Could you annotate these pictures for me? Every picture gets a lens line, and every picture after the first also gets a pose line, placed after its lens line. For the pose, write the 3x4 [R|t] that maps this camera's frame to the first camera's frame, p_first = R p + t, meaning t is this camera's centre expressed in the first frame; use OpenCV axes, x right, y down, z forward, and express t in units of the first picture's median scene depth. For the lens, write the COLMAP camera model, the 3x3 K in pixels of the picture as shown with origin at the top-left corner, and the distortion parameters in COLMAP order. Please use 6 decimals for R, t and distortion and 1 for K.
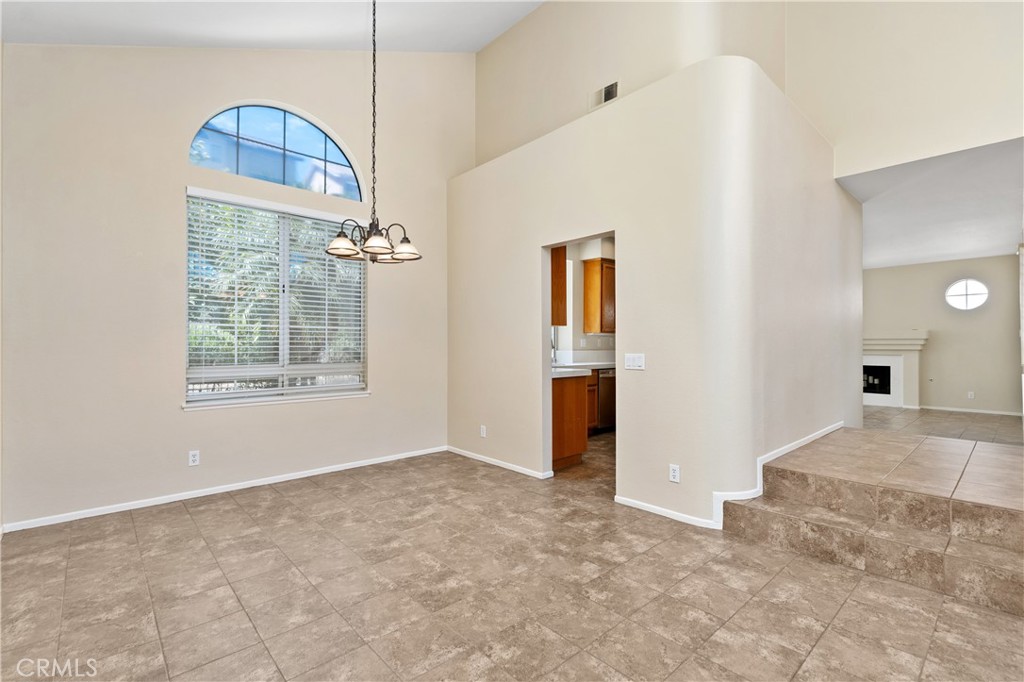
lens RADIAL K [[466.4, 0, 510.9], [0, 466.4, 340.6], [0, 0, 1]] dist [0.010397, -0.000883]
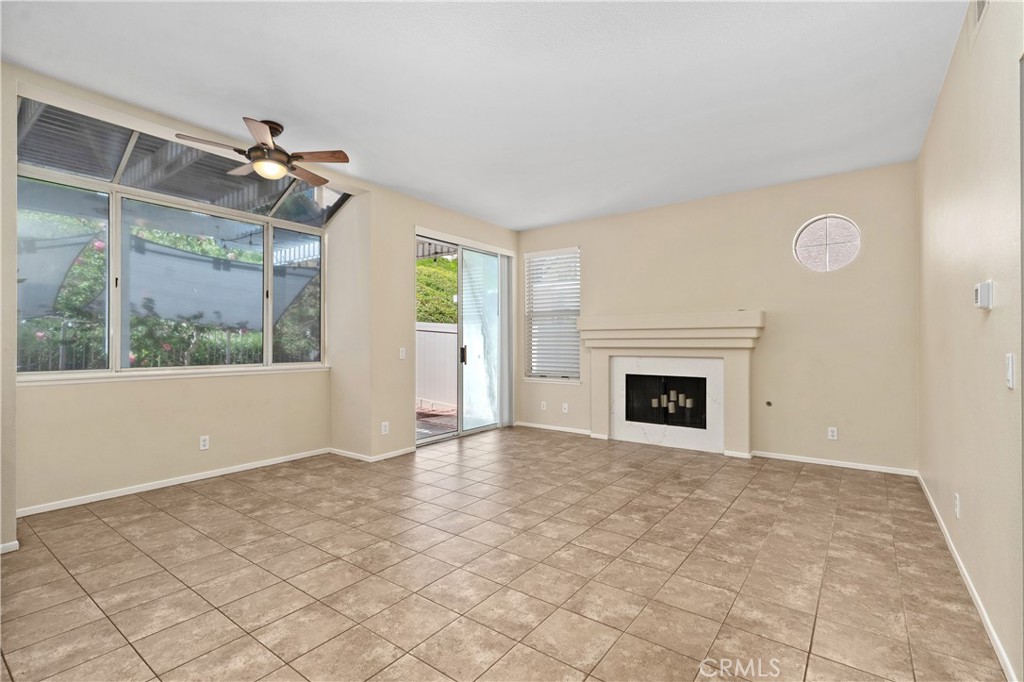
lens RADIAL K [[466.4, 0, 510.9], [0, 466.4, 340.6], [0, 0, 1]] dist [0.010397, -0.000883]
pose [[0.983014, -0.001228, 0.183526, 1.460192], [0.000534, 0.999993, 0.003826, 0.020777], [-0.183529, -0.003663, 0.983007, 1.518290]]
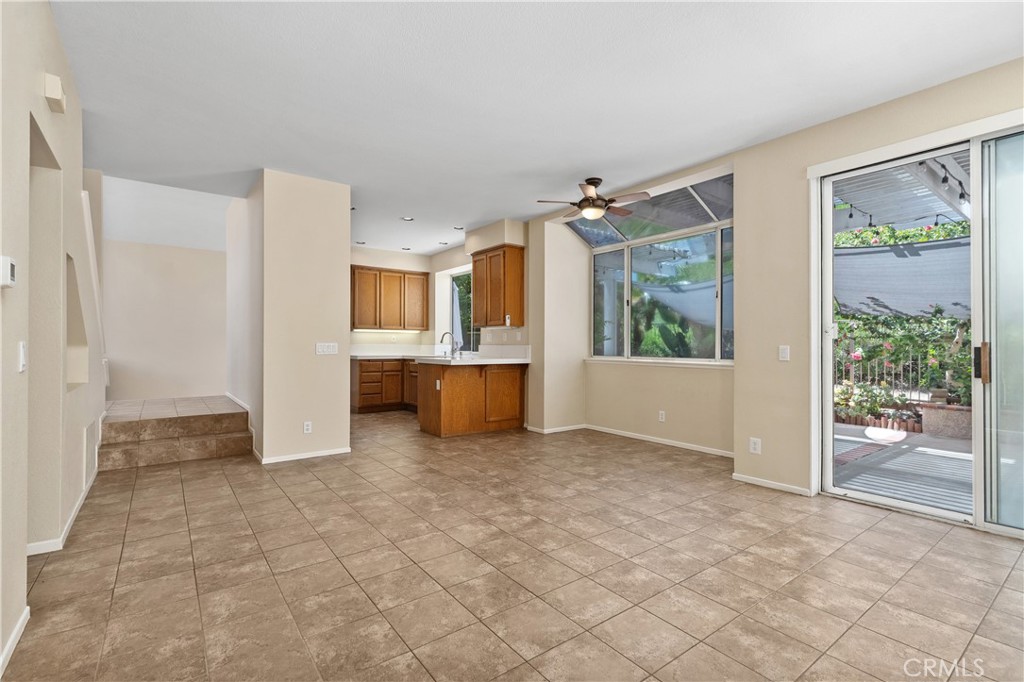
lens RADIAL K [[466.4, 0, 510.9], [0, 466.4, 340.6], [0, 0, 1]] dist [0.010397, -0.000883]
pose [[-0.099086, -0.009580, -0.995033, 2.650752], [0.007398, 0.999919, -0.010363, 0.049111], [0.995051, -0.008388, -0.099007, 2.620384]]
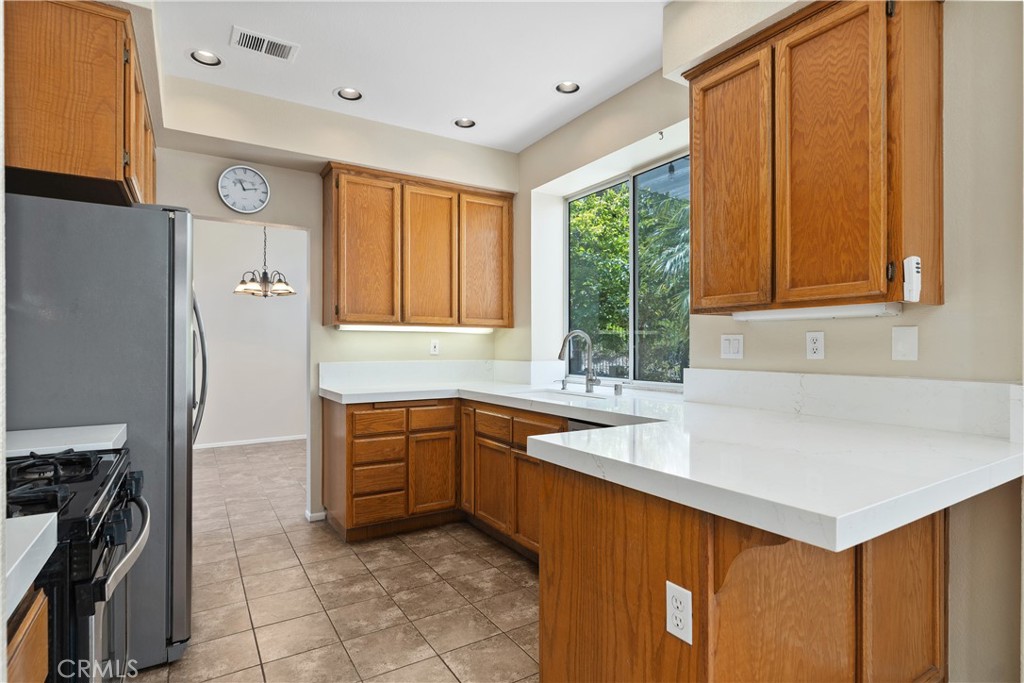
lens RADIAL K [[525.5, 0, 512.7], [0, 525.5, 344.5], [0, 0, 1]] dist [-0.001072, 0.000180]
pose [[-0.191734, -0.003928, -0.981439, 1.235169], [0.010145, 0.999931, -0.005984, 0.007764], [0.981394, -0.011104, -0.191681, 2.103200]]
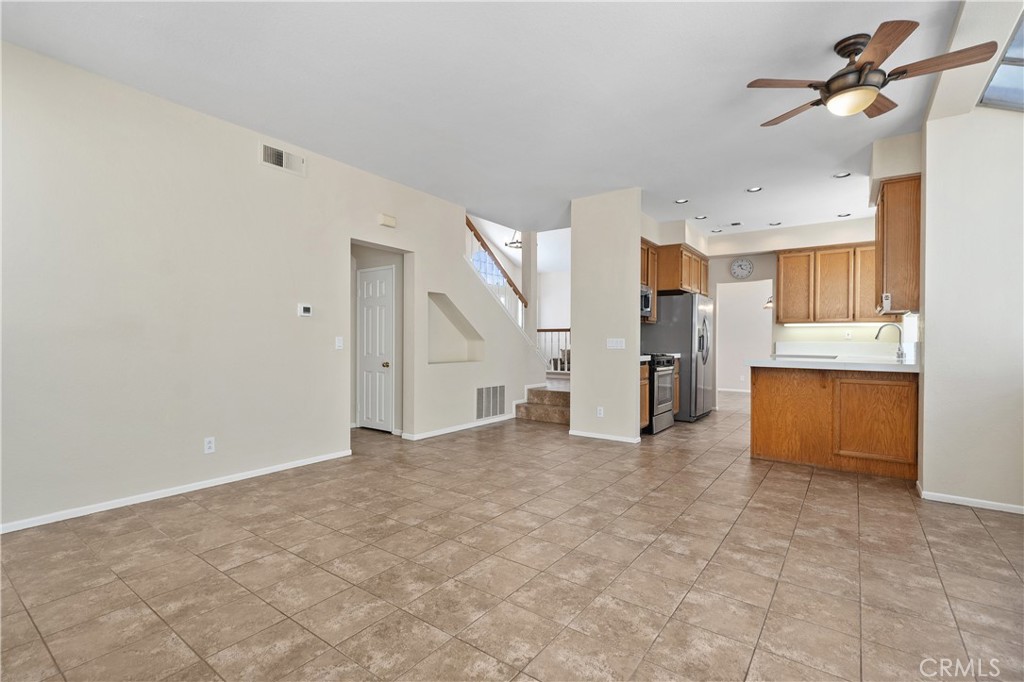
lens RADIAL K [[466.4, 0, 510.9], [0, 466.4, 340.6], [0, 0, 1]] dist [0.010397, -0.000883]
pose [[-0.980715, -0.006698, -0.195329, 1.874855], [-0.004519, 0.999922, -0.011601, 0.064608], [0.195391, -0.010495, -0.980669, 3.459967]]
